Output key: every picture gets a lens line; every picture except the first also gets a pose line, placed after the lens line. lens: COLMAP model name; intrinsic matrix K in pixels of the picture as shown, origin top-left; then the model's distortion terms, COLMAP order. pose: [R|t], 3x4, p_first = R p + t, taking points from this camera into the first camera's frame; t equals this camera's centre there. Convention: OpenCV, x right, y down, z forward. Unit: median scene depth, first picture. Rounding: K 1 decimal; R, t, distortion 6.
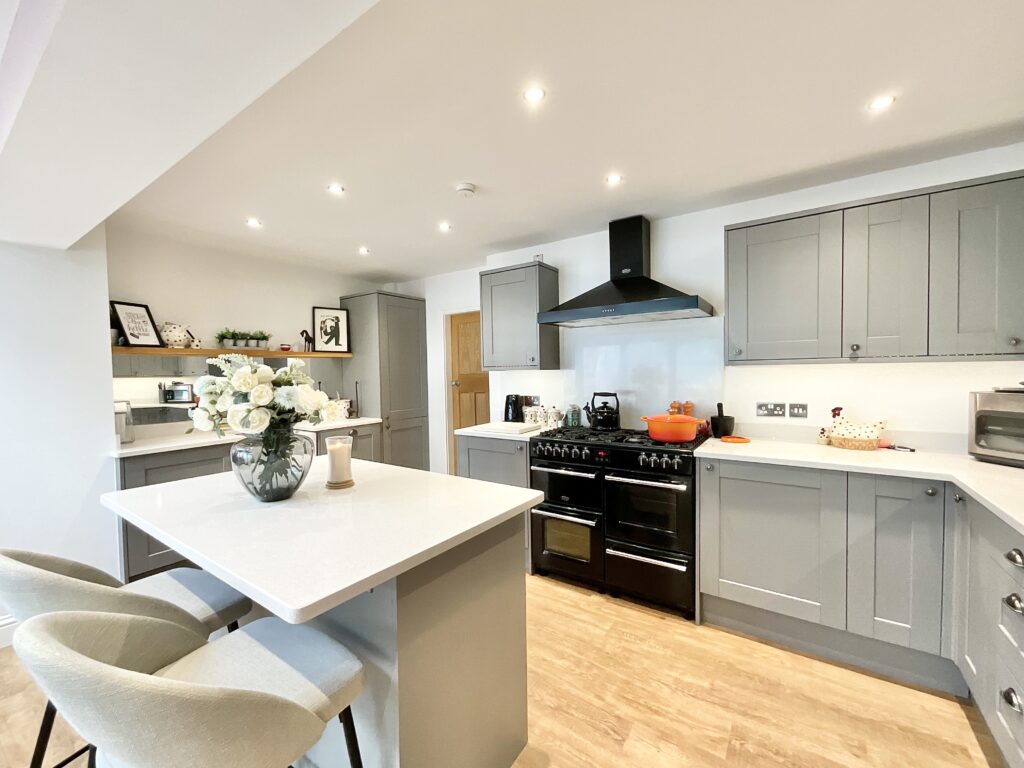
lens RADIAL K [[418.7, 0, 514.5], [0, 418.7, 385.7], [0, 0, 1]] dist [0.014693, 0.000027]
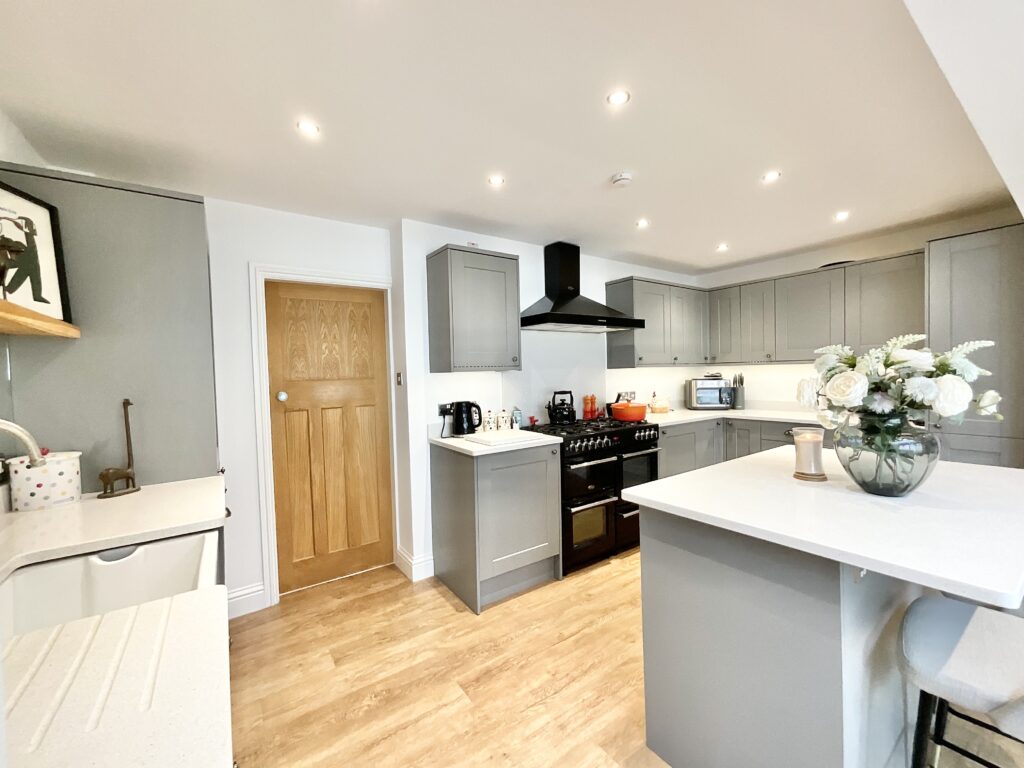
lens RADIAL K [[418.7, 0, 513.9], [0, 418.7, 383.2], [0, 0, 1]] dist [0.014693, 0.000027]
pose [[0.354871, -0.017349, 0.934754, -0.892353], [0.049104, 0.998794, -0.000105, -0.010304], [-0.933625, 0.045938, 0.355295, 0.726818]]
